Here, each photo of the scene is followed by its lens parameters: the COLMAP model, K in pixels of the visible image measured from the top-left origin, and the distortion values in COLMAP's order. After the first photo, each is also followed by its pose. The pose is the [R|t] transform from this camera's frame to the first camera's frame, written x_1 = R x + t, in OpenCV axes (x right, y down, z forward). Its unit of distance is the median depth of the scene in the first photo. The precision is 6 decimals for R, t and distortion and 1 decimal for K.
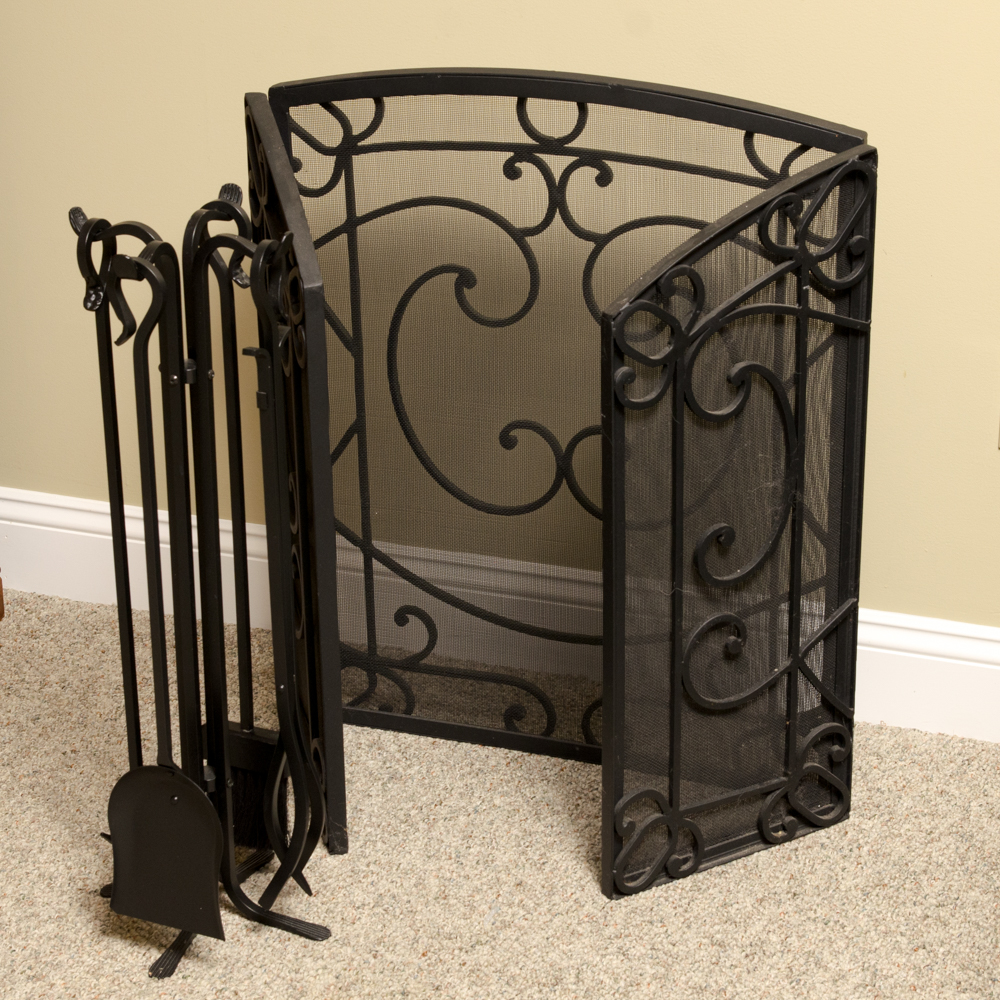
lens RADIAL K [[2647.7, 0, 500.0], [0, 2647.7, 500.0], [0, 0, 1]] dist [0.044455, 0.170465]
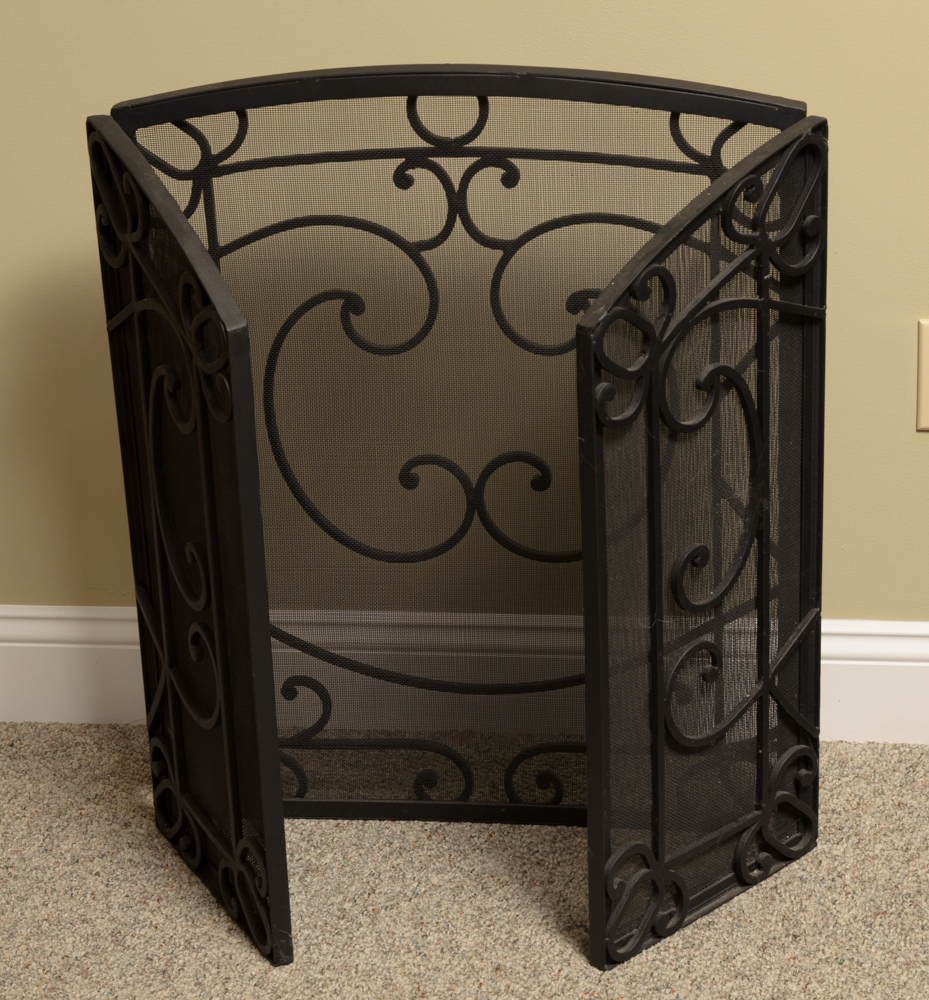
lens RADIAL K [[2826.9, 0, 502.6], [0, 2826.9, 516.5], [0, 0, 1]] dist [0.084570, 0.800652]
pose [[0.972240, -0.111674, 0.205616, -0.169885], [0.112025, 0.993655, 0.009974, -0.016482], [-0.205426, 0.013337, 0.978582, 0.057259]]
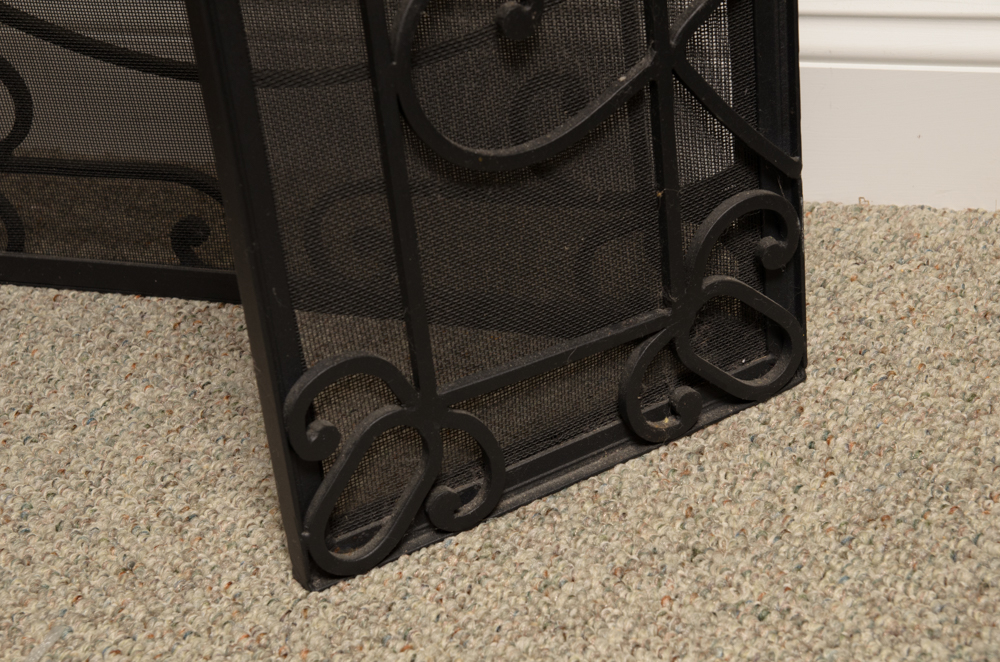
lens RADIAL K [[1992.2, 0, 482.9], [0, 1992.2, 355.6], [0, 0, 1]] dist [0.101500, 0.484243]
pose [[0.996001, -0.074750, -0.048943, 0.091919], [0.079727, 0.990818, 0.109191, 0.070794], [0.040331, -0.112657, 0.992815, 0.637280]]
